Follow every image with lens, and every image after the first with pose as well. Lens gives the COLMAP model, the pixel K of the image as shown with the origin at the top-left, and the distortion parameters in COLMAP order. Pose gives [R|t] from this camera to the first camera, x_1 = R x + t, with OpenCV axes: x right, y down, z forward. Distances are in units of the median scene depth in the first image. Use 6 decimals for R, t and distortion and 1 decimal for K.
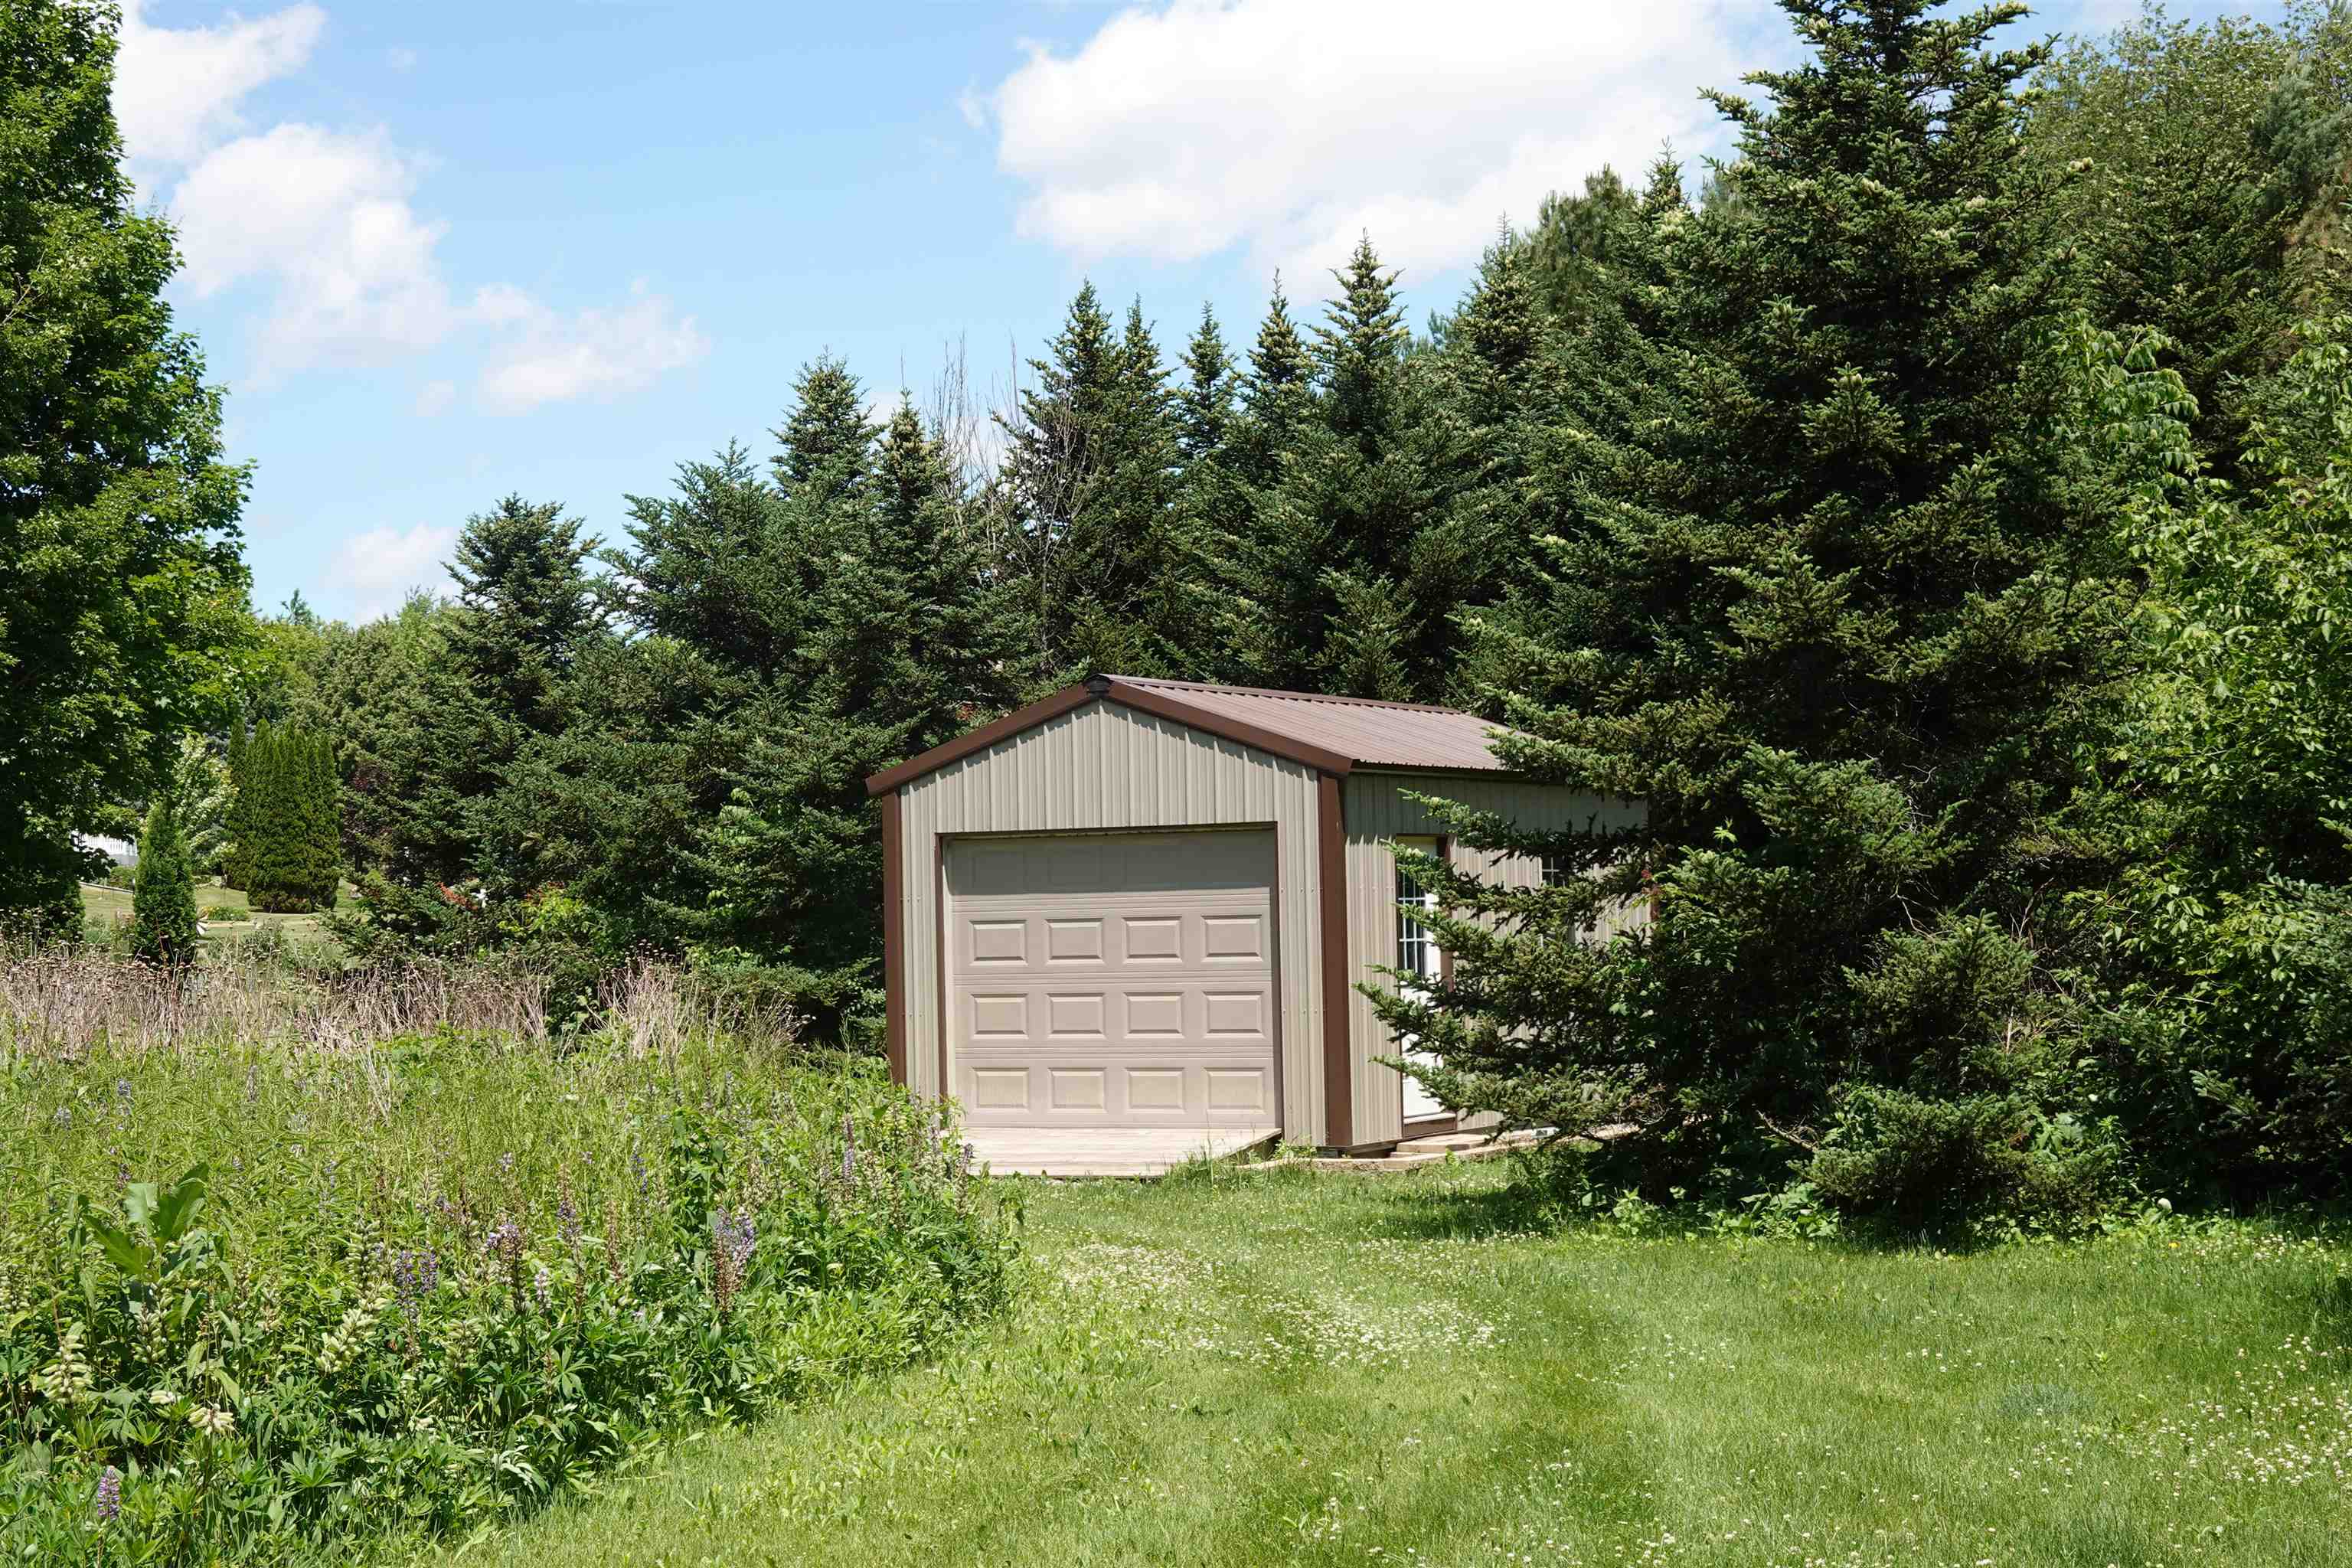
lens RADIAL K [[4123.7, 0, 1176.0], [0, 4123.7, 784.0], [0, 0, 1]] dist [-0.012091, -0.004049]
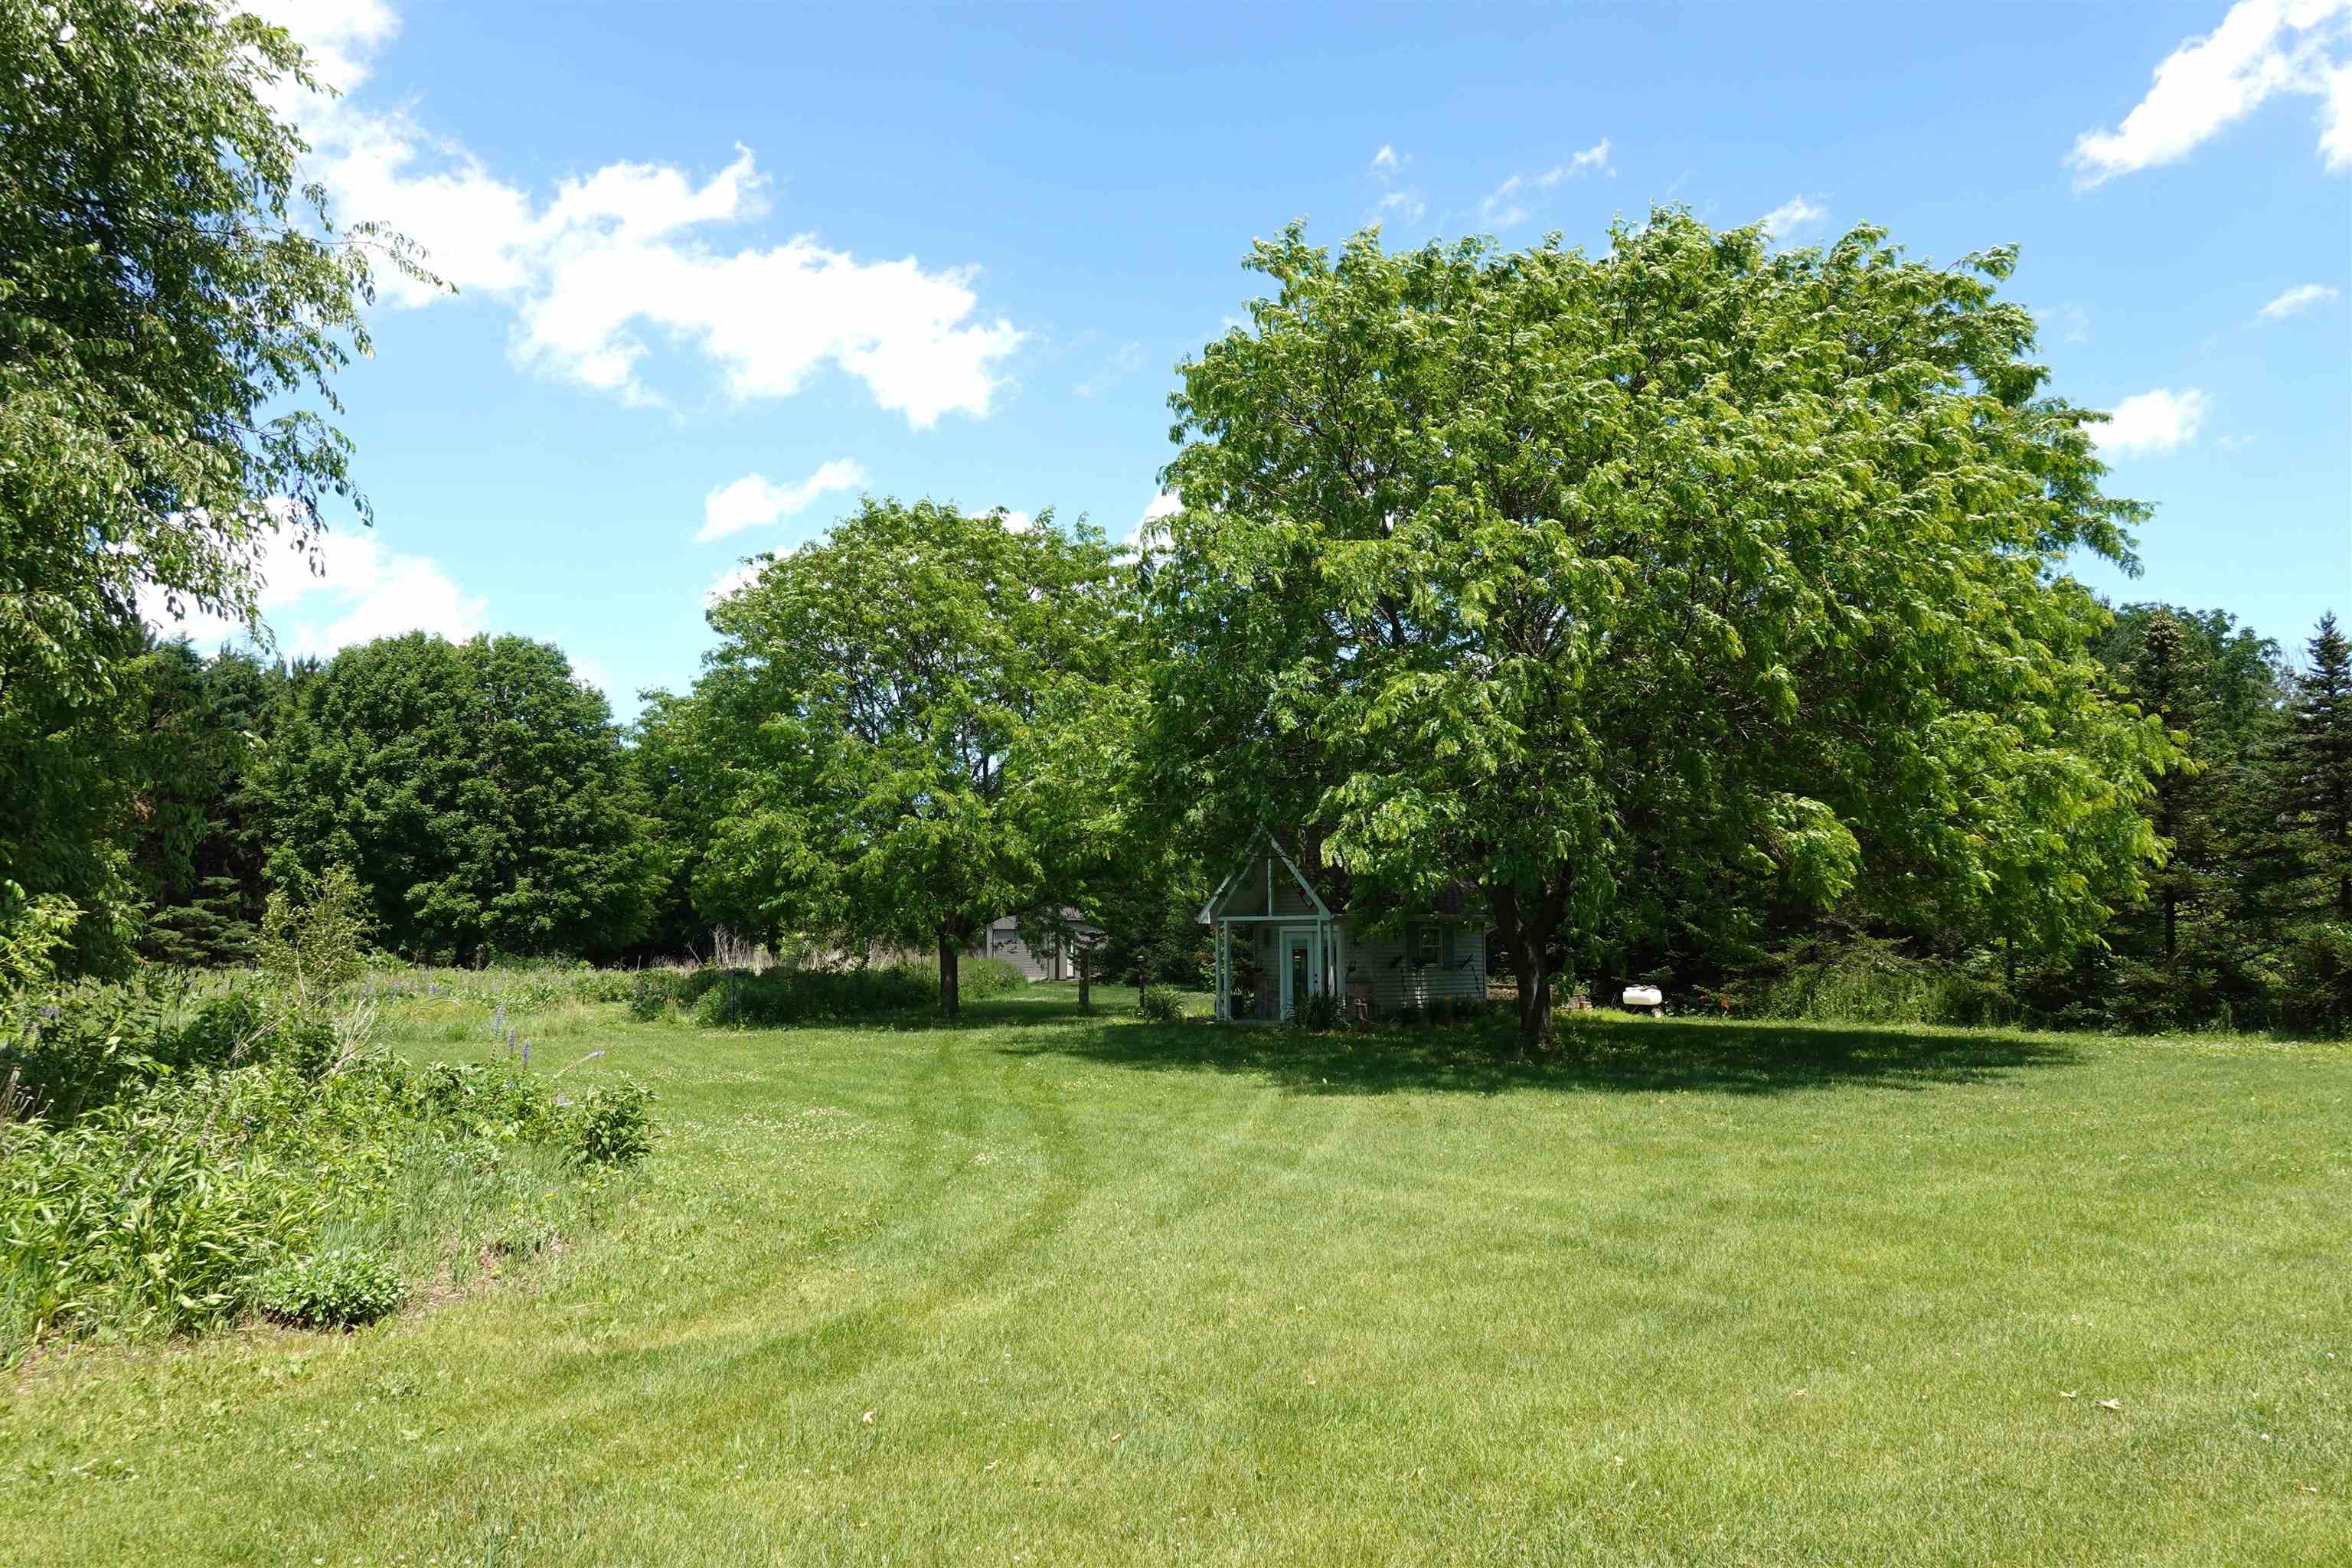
lens RADIAL K [[1584.0, 0, 1176.0], [0, 1584.0, 784.0], [0, 0, 1]] dist [0.006841, 0.002852]
pose [[0.988354, 0.037347, 0.147521, -0.203779], [-0.027676, 0.997364, -0.067076, -0.076283], [-0.149637, 0.062212, 0.986782, -2.001630]]
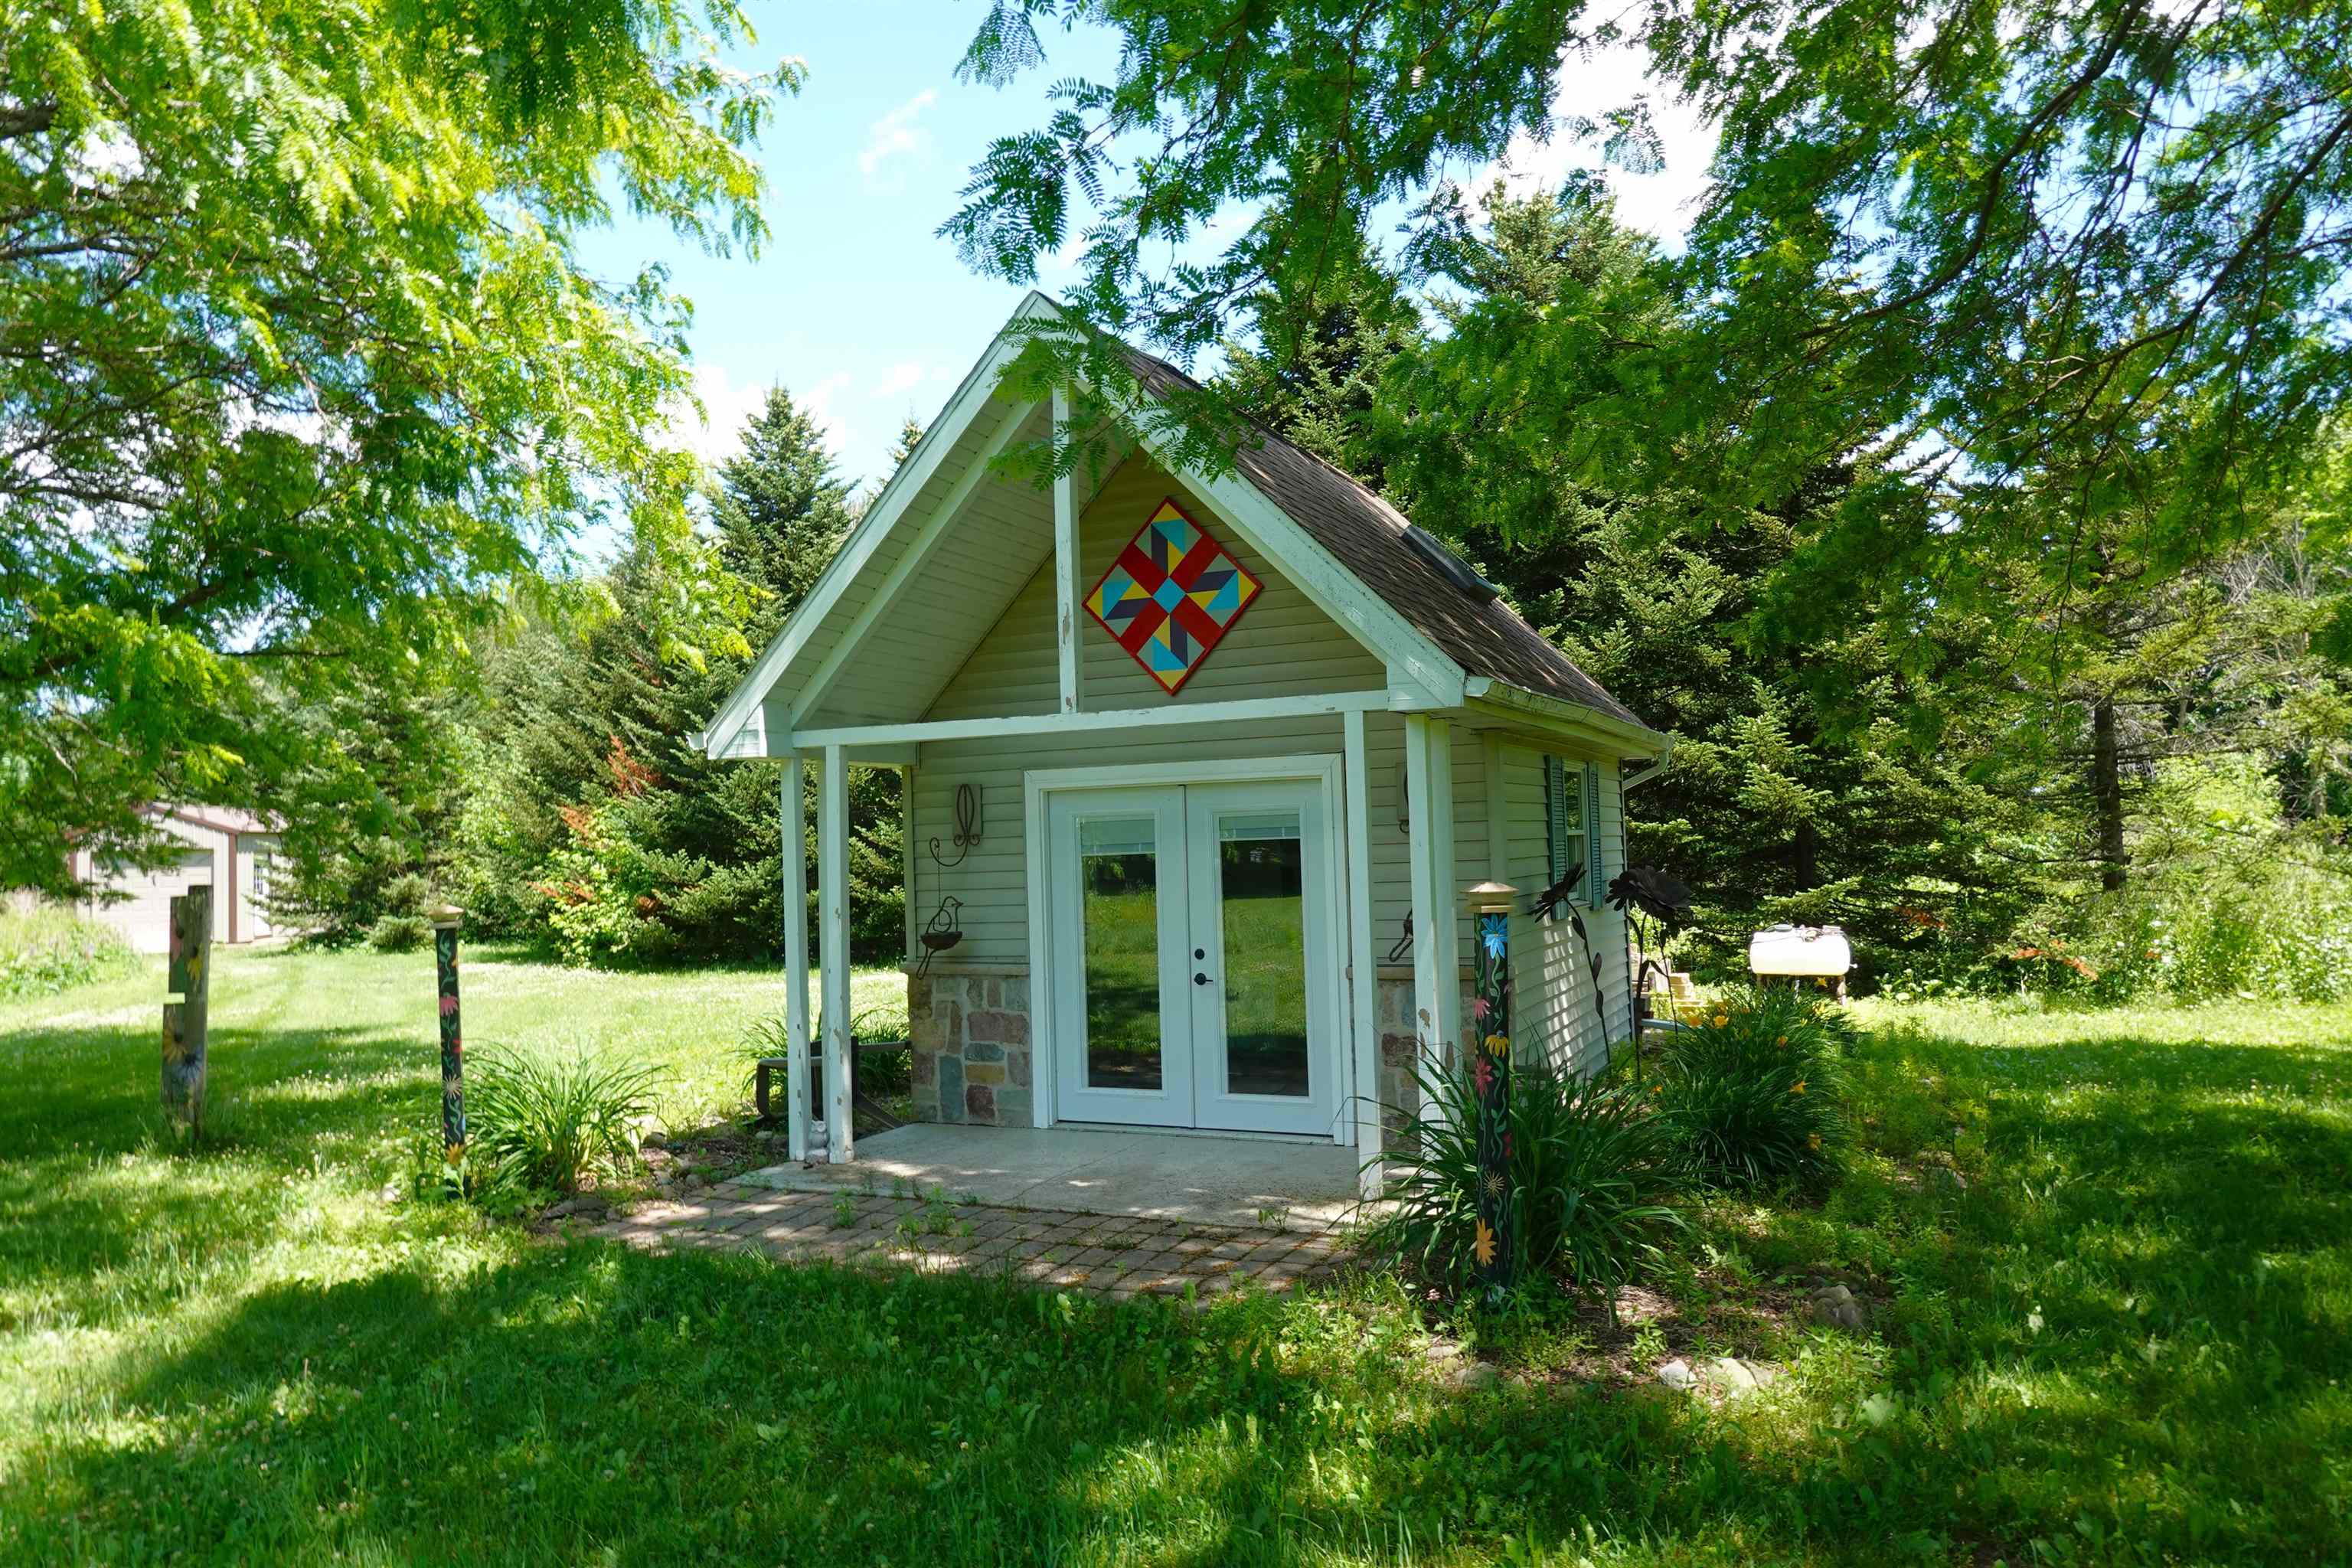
lens RADIAL K [[1584.0, 0, 1176.0], [0, 1584.0, 784.0], [0, 0, 1]] dist [0.006841, 0.002852]
pose [[0.837541, 0.019315, 0.546033, -0.036307], [-0.009053, 0.999728, -0.021478, -0.029689], [-0.546300, 0.013046, 0.837488, -0.709556]]
